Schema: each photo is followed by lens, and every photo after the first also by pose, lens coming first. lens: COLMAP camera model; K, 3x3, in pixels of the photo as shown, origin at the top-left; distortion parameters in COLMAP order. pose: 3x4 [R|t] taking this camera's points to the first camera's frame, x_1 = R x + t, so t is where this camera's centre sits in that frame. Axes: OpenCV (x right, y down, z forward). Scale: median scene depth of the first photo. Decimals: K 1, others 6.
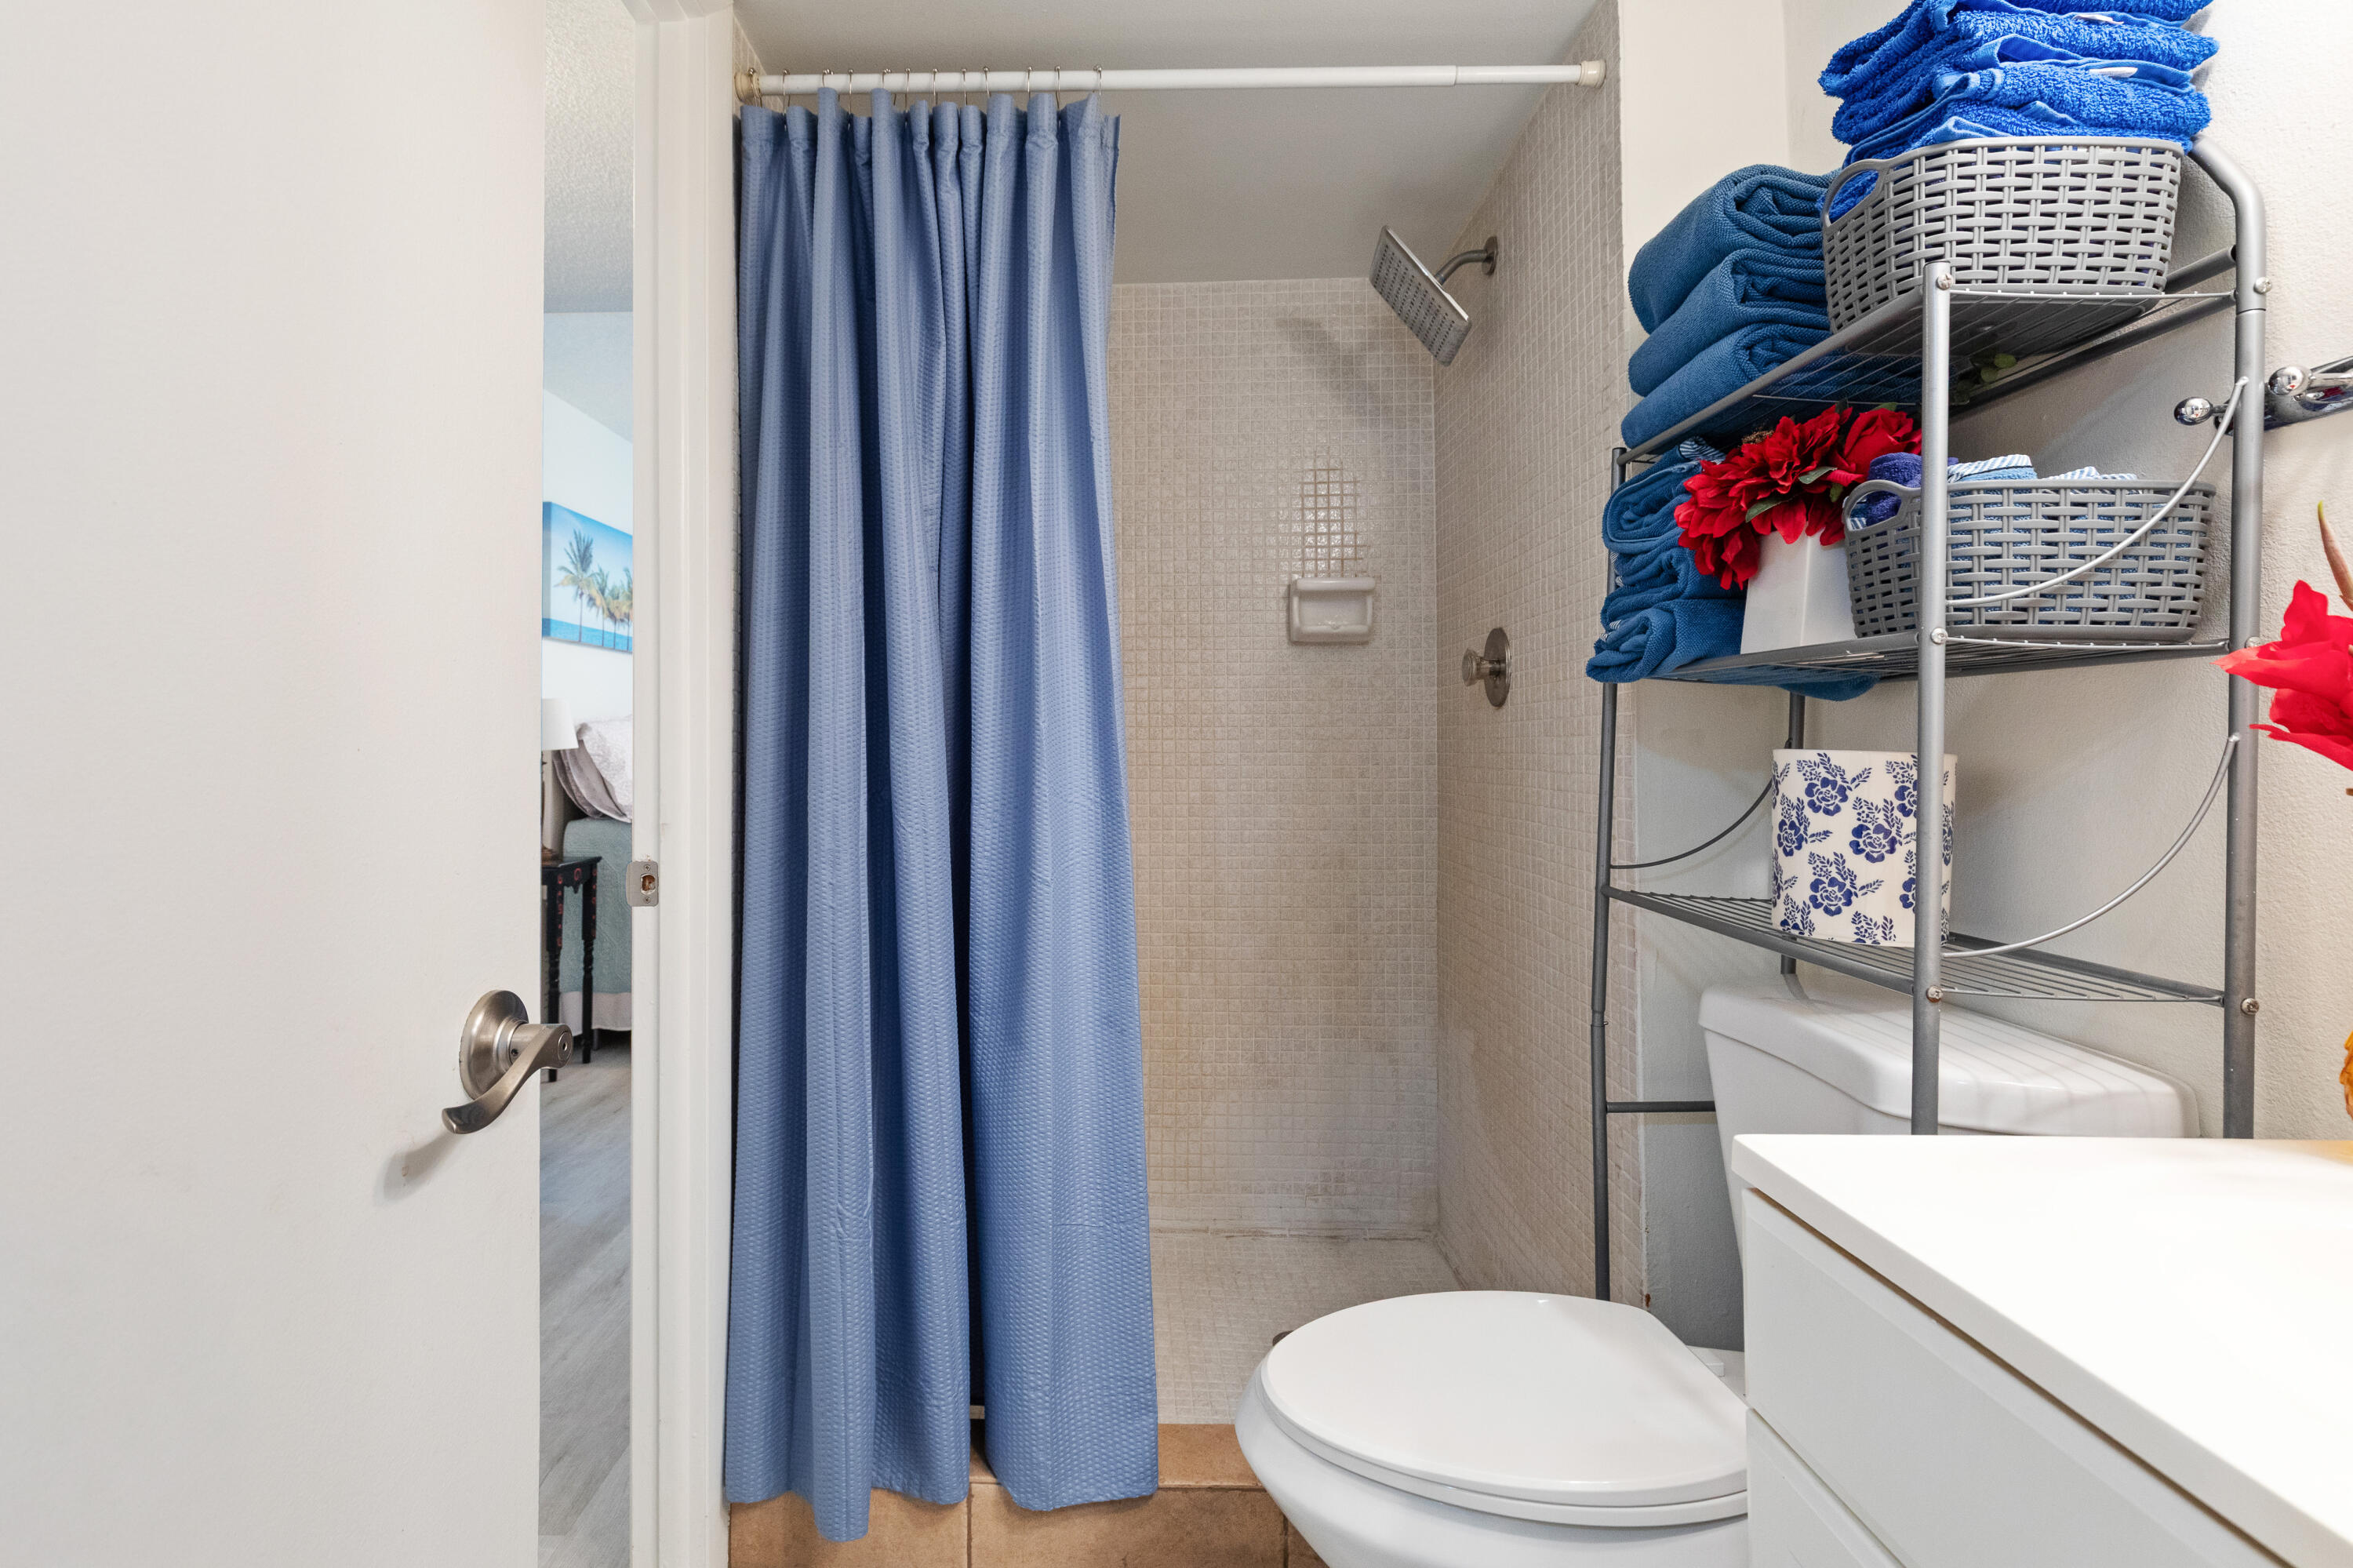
lens RADIAL K [[1132.9, 0, 1093.3], [0, 1132.9, 725.3], [0, 0, 1]] dist [-0.000807, -0.001777]
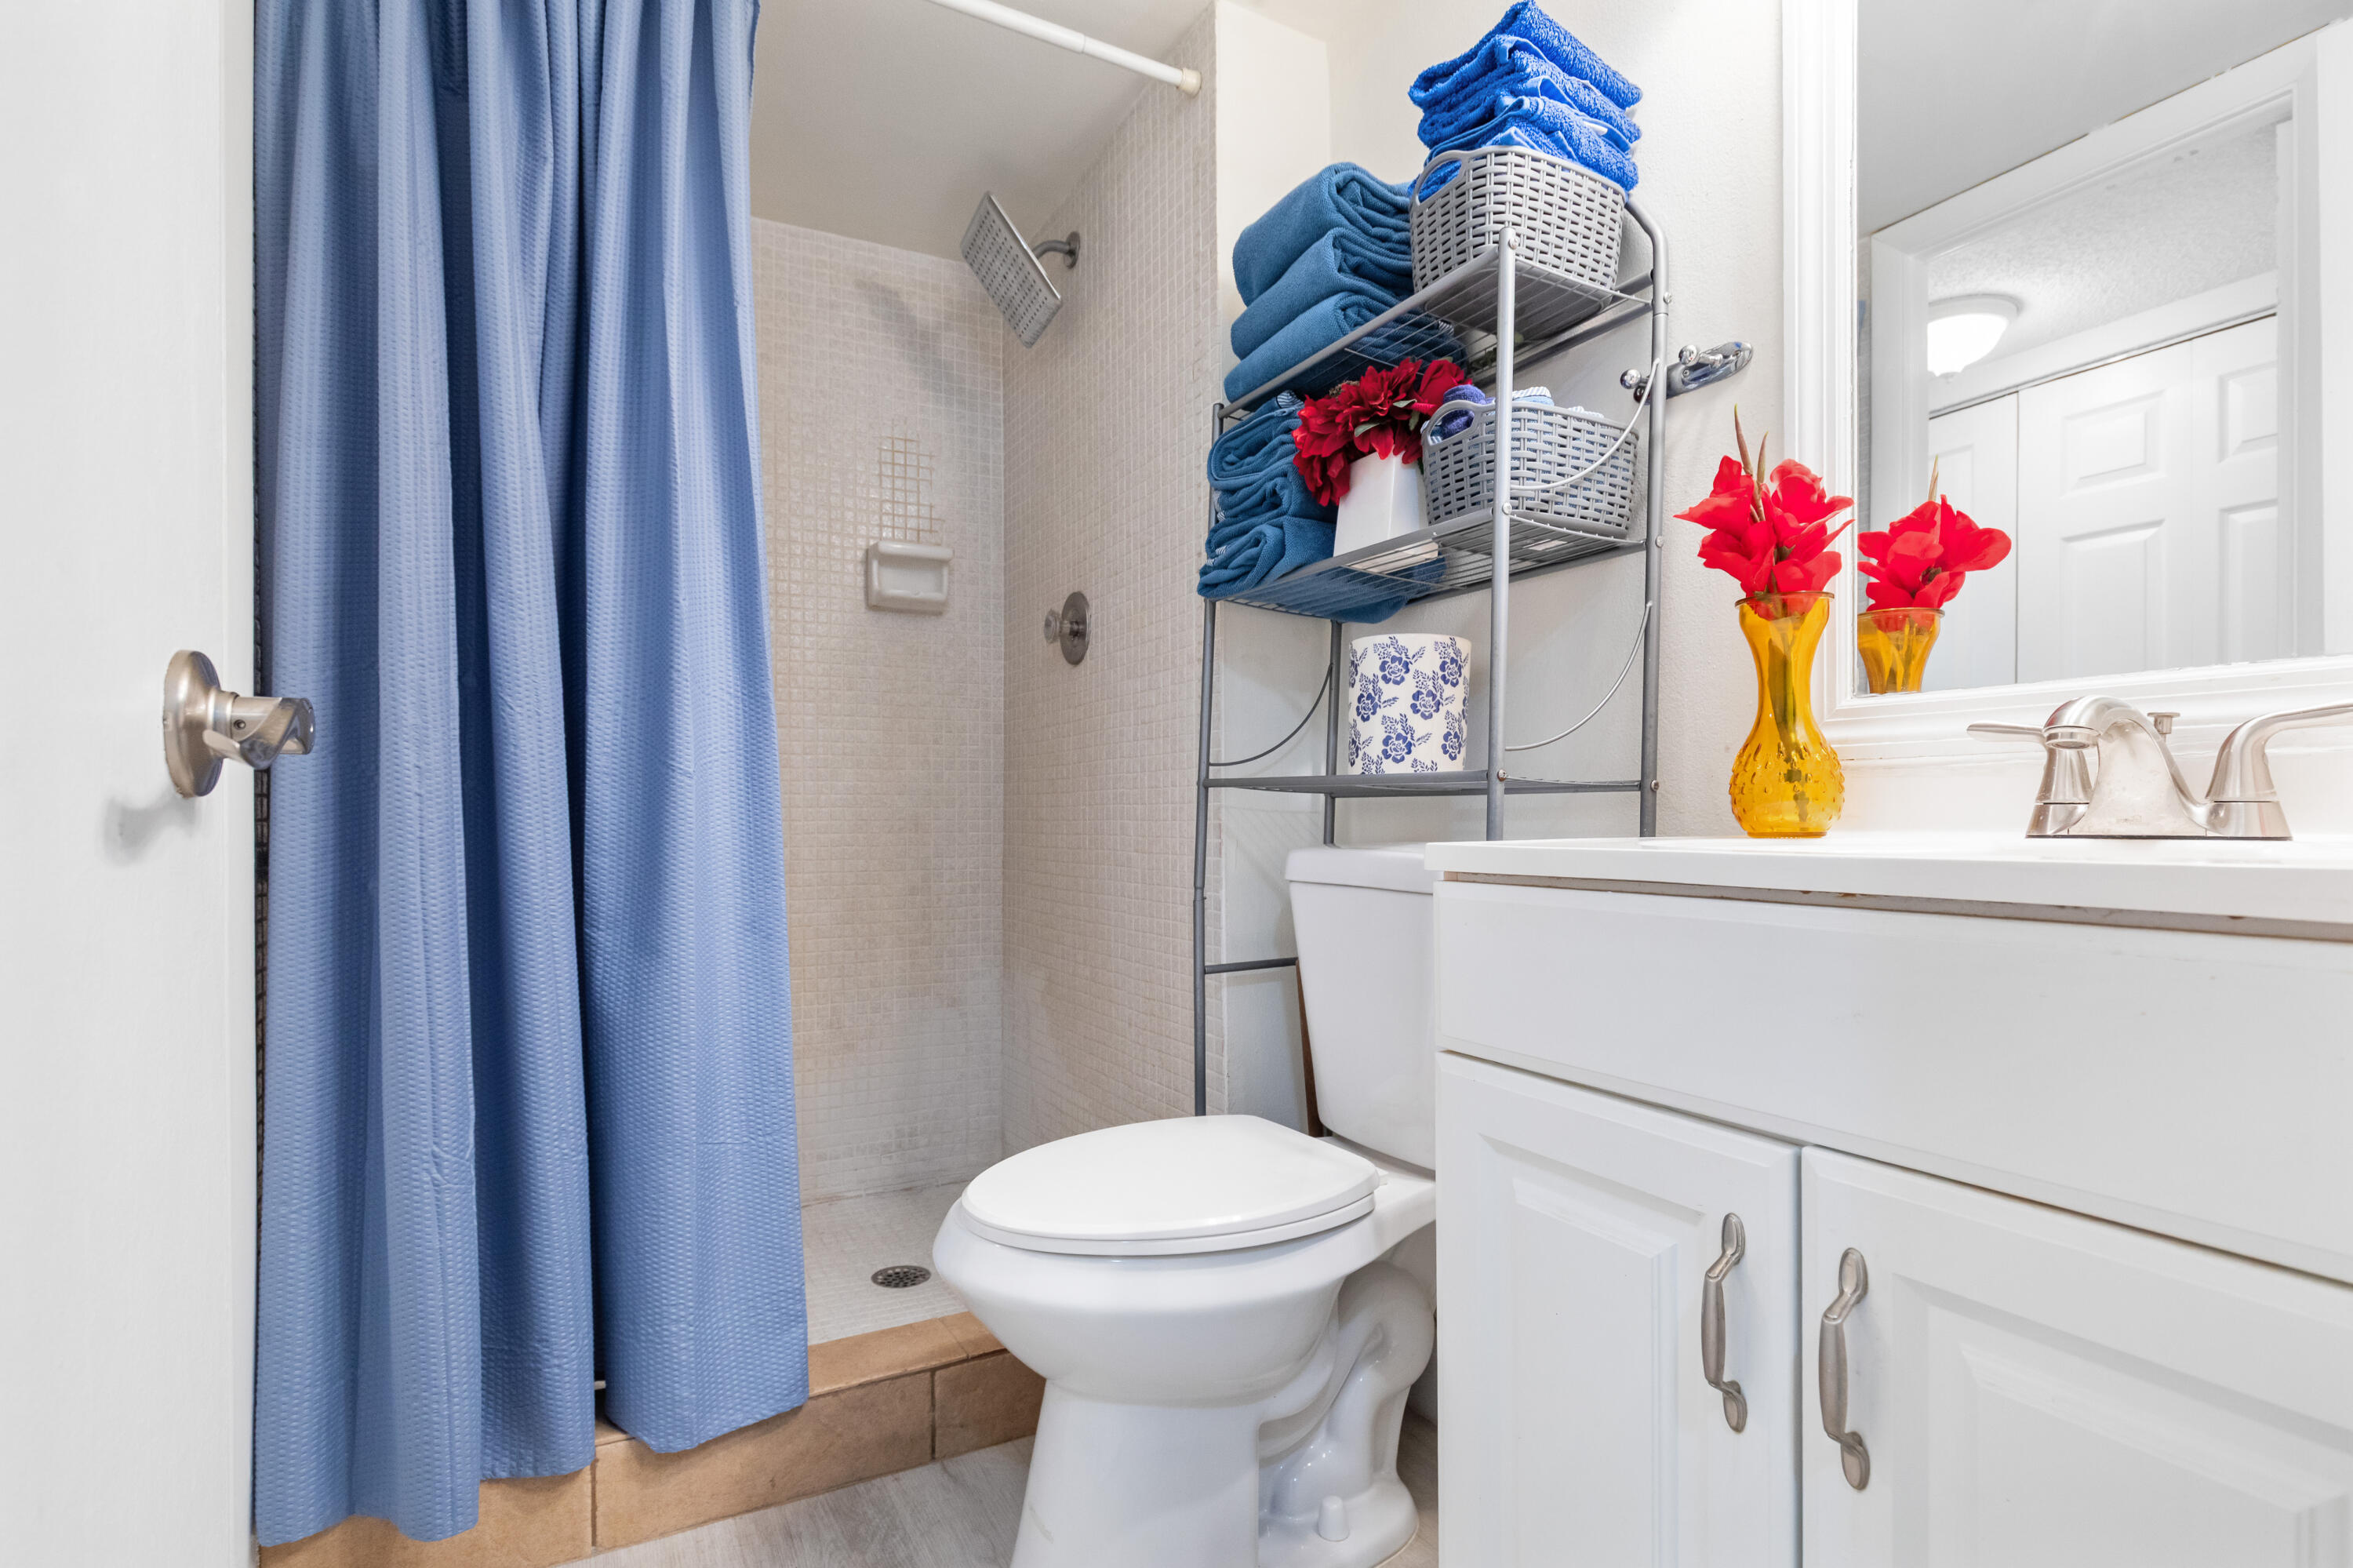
lens RADIAL K [[1107.8, 0, 1156.2], [0, 1107.8, 795.9], [0, 0, 1]] dist [-0.003094, -0.000768]
pose [[0.873713, -0.002983, 0.486432, -0.144820], [-0.005885, 0.999843, 0.016703, 0.136857], [-0.486406, -0.017456, 0.873559, 0.027234]]
